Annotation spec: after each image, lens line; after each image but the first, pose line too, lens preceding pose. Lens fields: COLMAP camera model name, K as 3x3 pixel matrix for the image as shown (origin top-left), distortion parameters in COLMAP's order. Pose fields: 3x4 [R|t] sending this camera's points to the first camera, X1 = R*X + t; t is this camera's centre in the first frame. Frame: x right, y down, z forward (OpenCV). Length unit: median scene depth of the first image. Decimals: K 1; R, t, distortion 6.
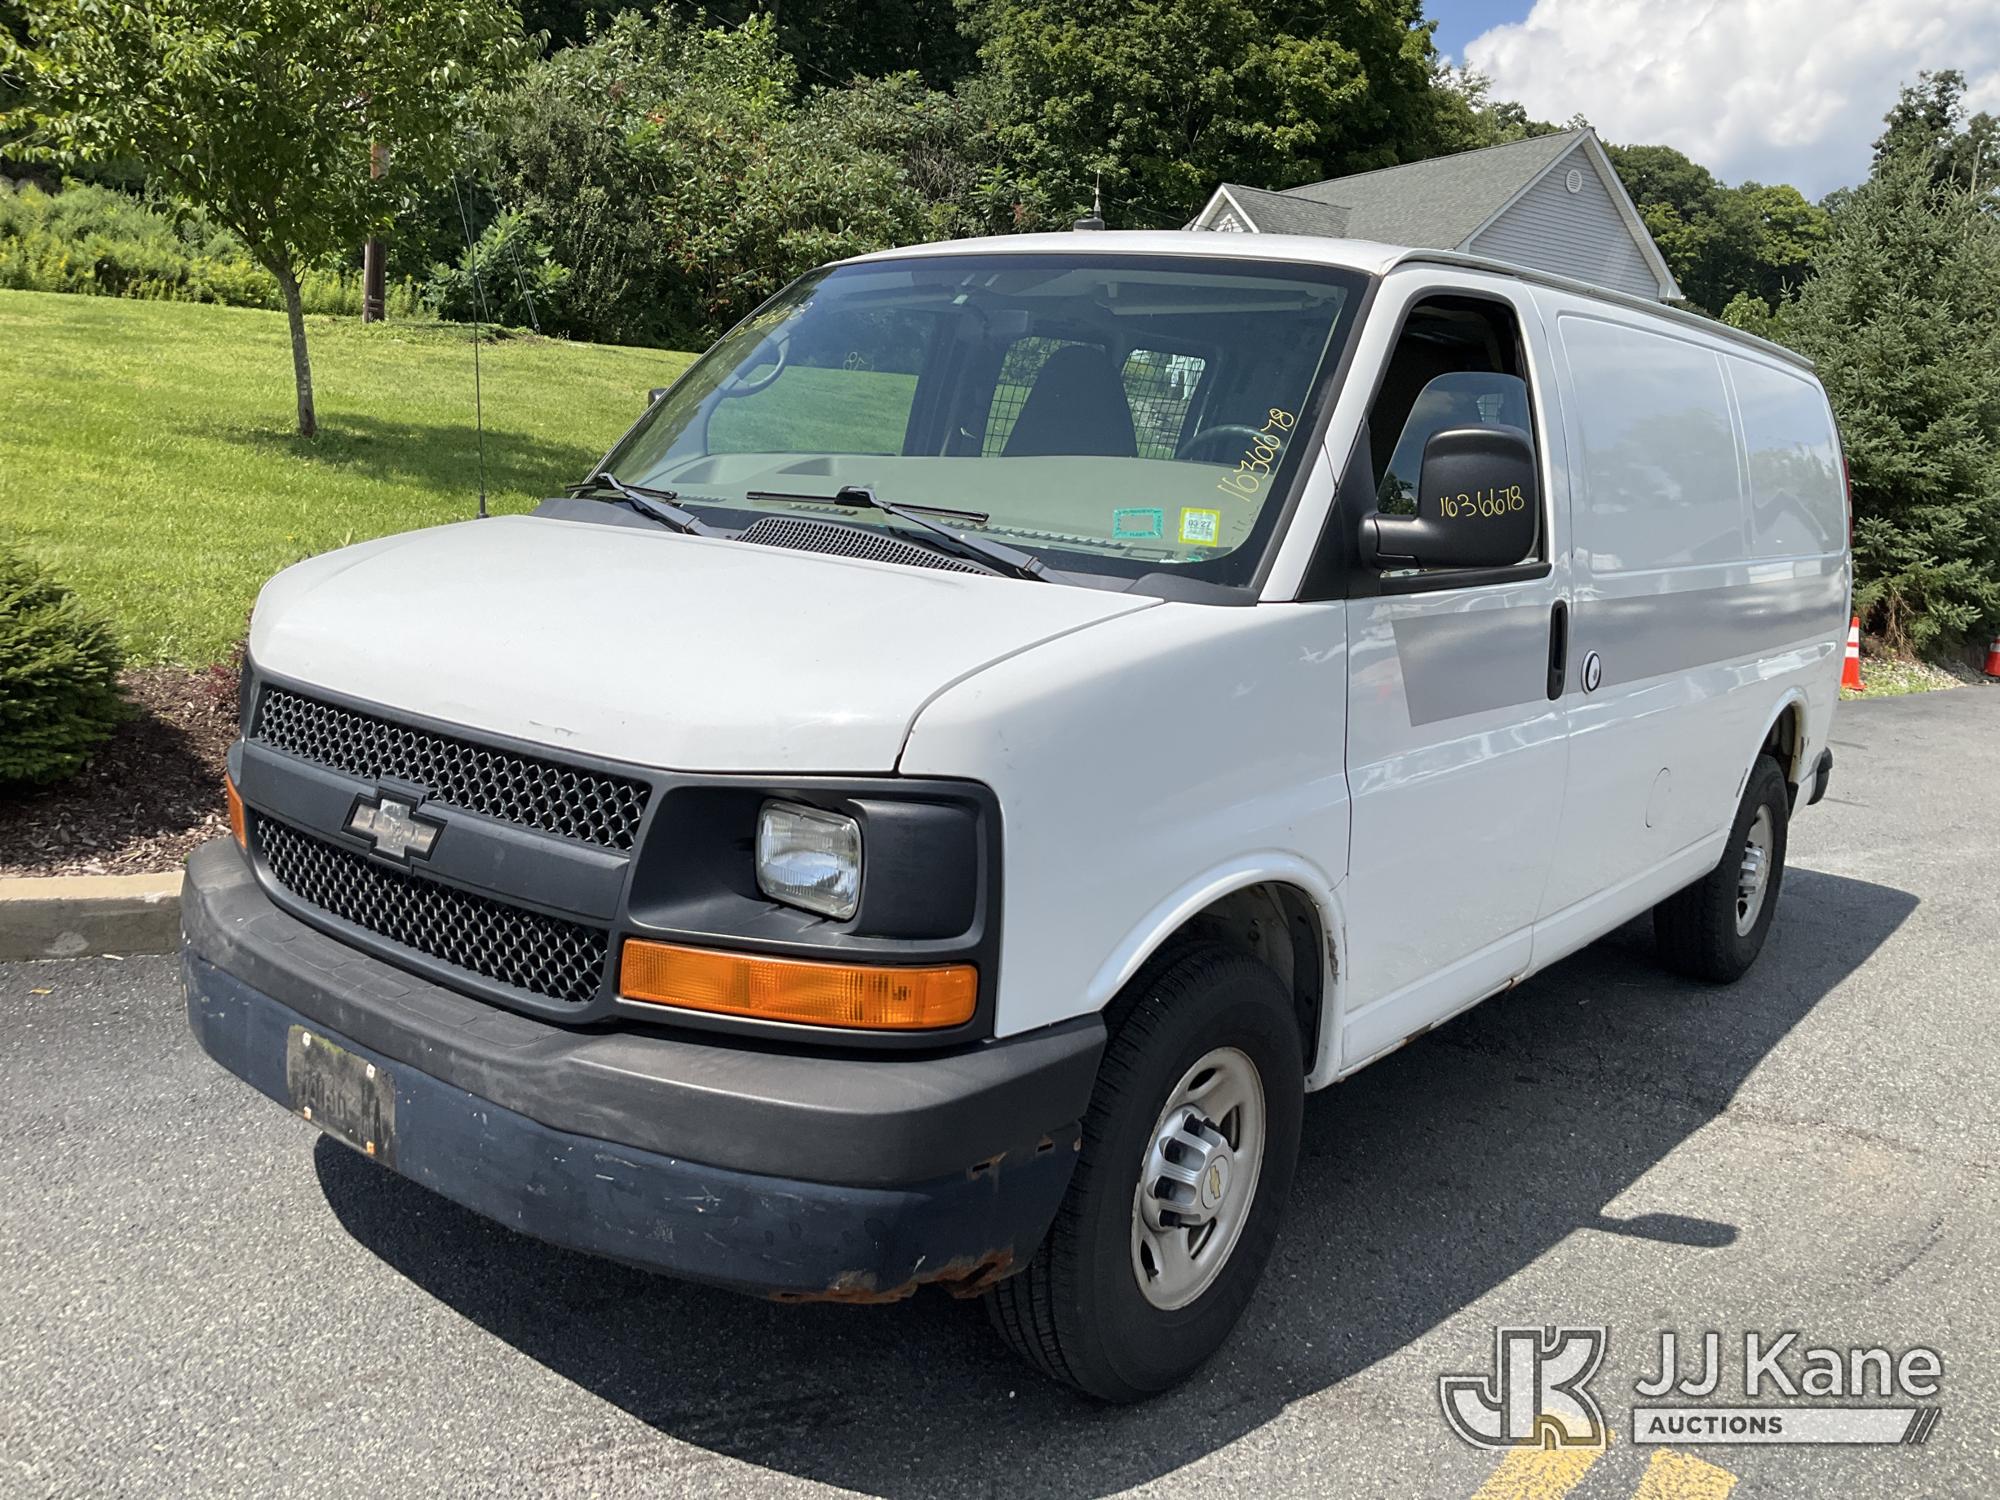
lens RADIAL K [[1719.6, 0, 980.6], [0, 1719.6, 733.9], [0, 0, 1]] dist [0.089544, -0.019490]
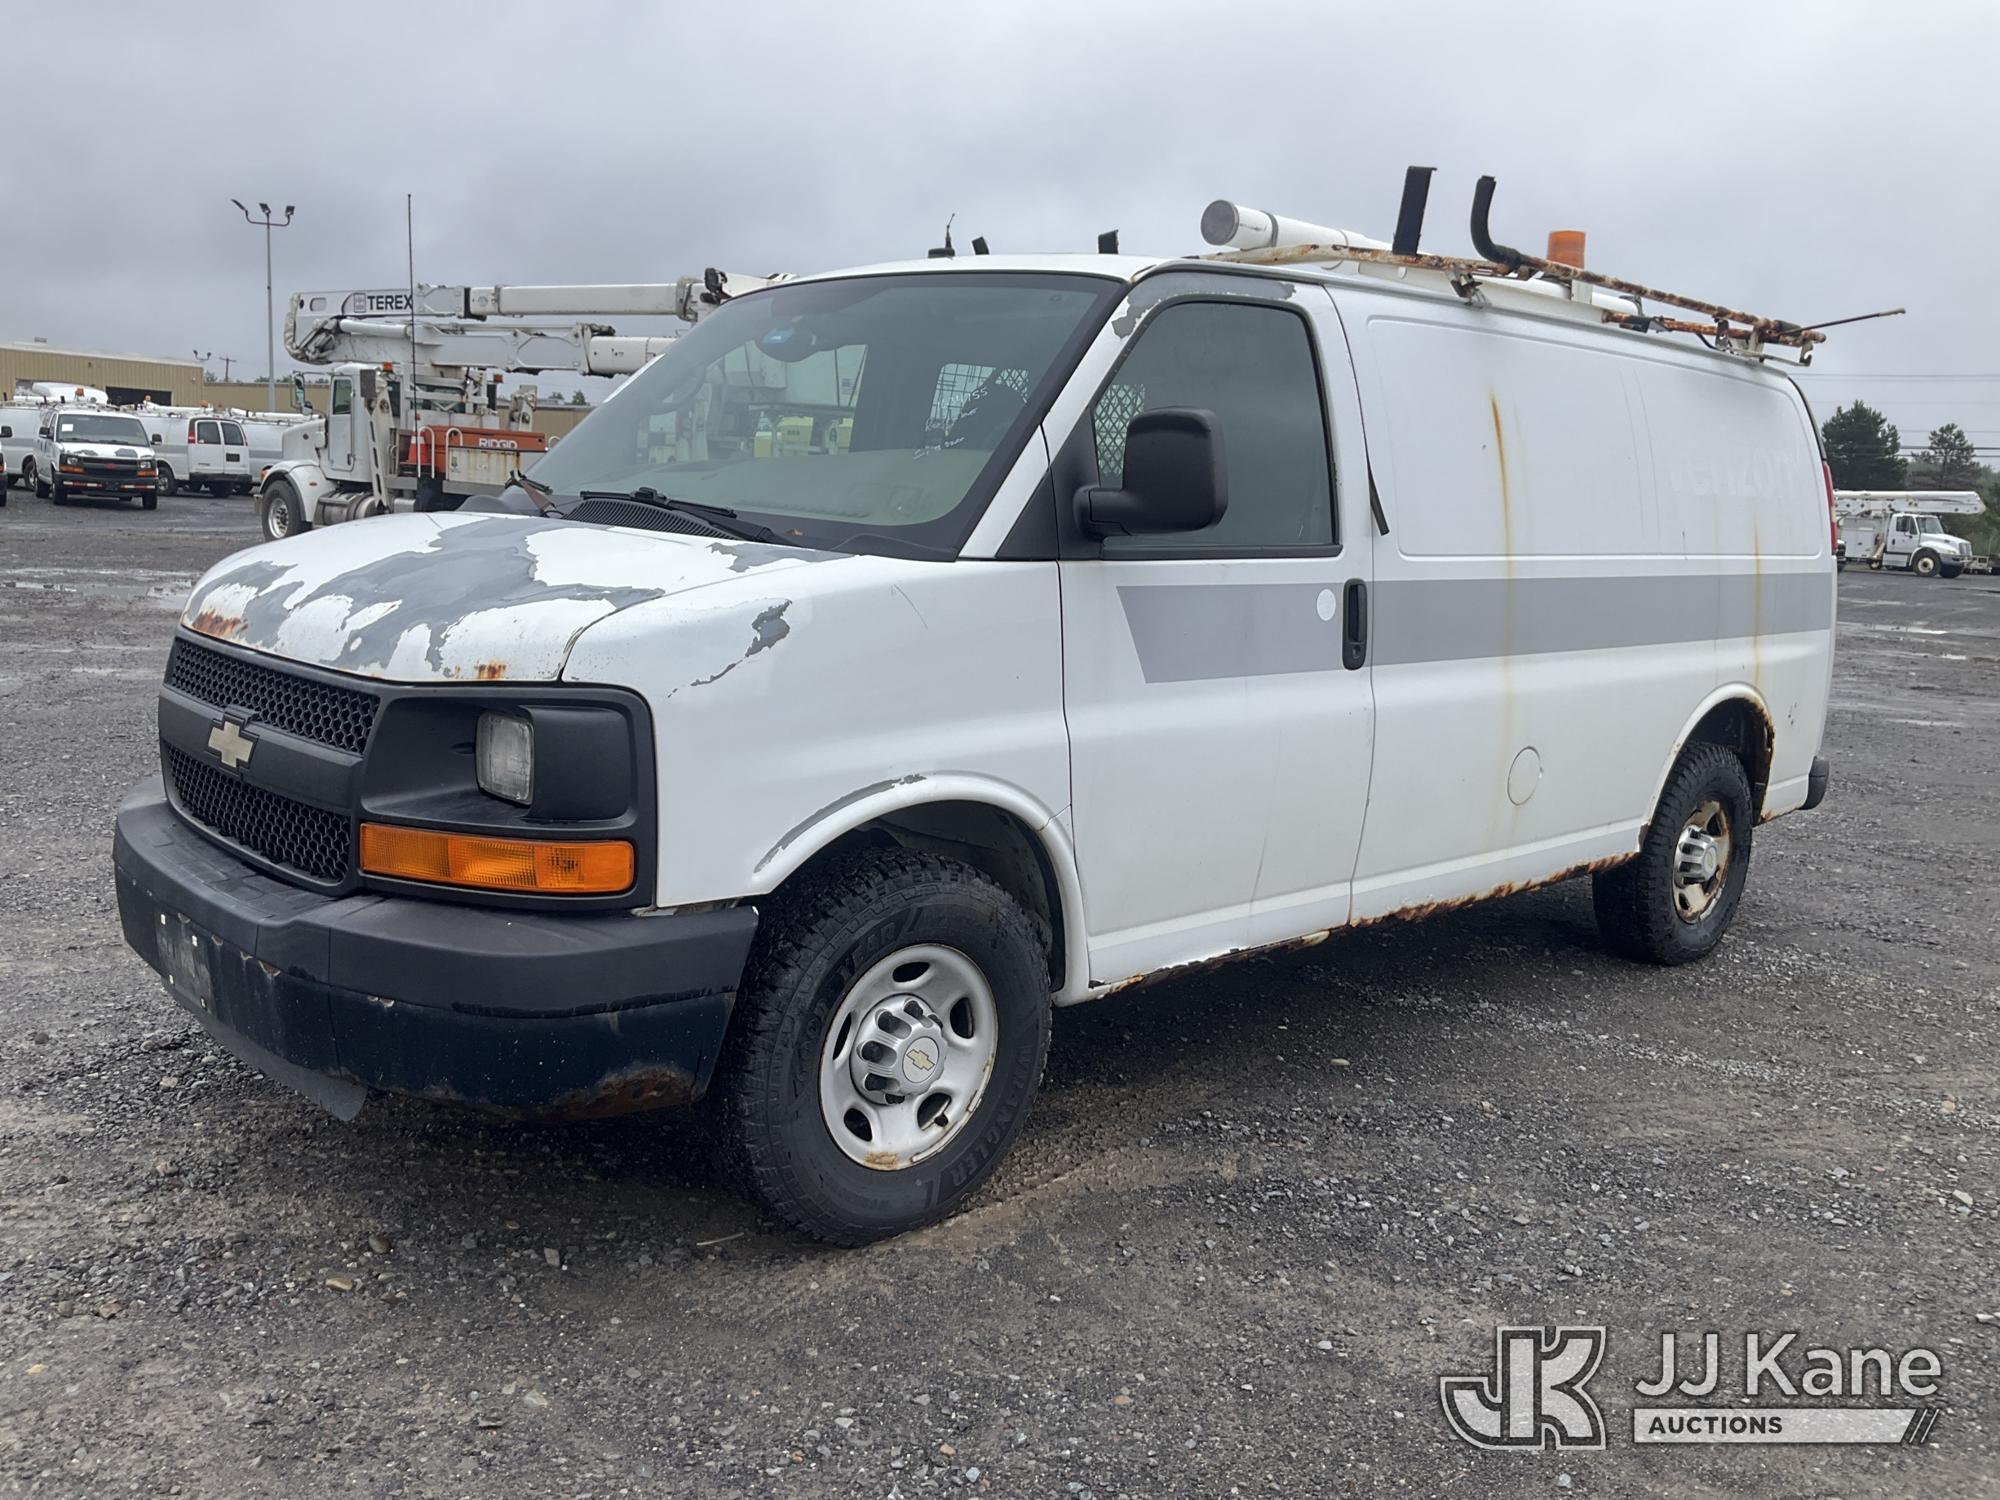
lens RADIAL K [[1719.6, 0, 1001.4], [0, 1719.6, 741.9], [0, 0, 1]] dist [0.089544, -0.019490]
pose [[0.990568, 0.004743, -0.136943, 0.354207], [-0.008631, 0.999576, -0.027812, 0.079043], [0.136753, 0.028731, 0.990188, -0.139191]]
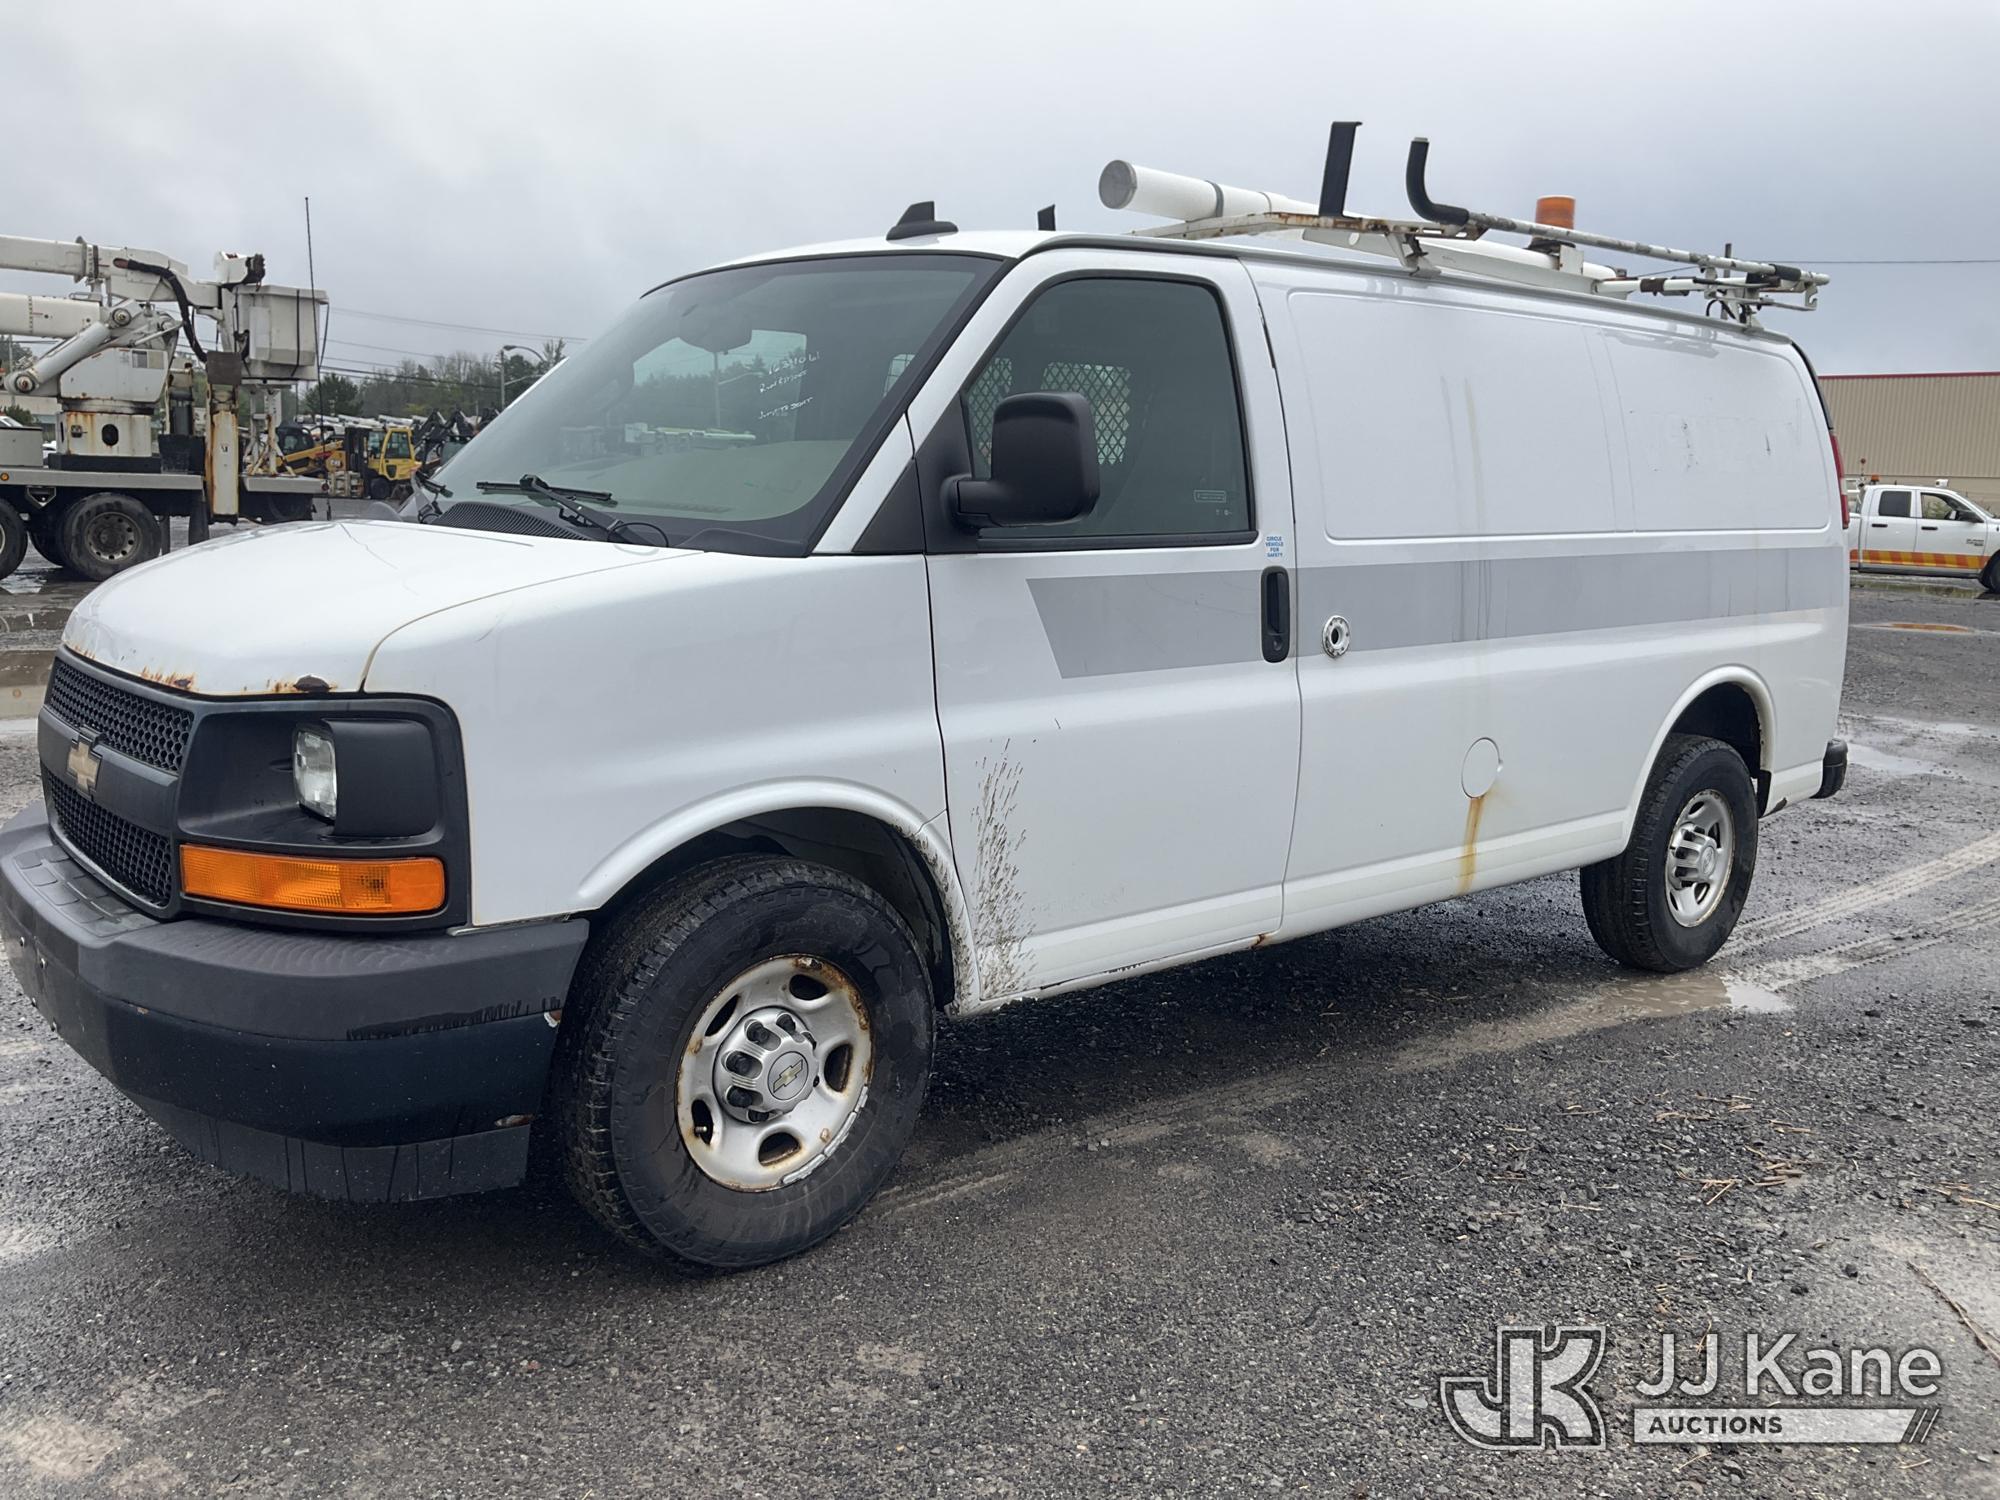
lens RADIAL K [[1719.6, 0, 997.9], [0, 1719.6, 742.5], [0, 0, 1]] dist [0.089544, -0.019490]
pose [[0.981163, -0.015922, -0.192522, 0.495664], [0.010608, 0.999535, -0.028603, 0.077345], [0.192888, 0.026022, 0.980876, -0.058547]]
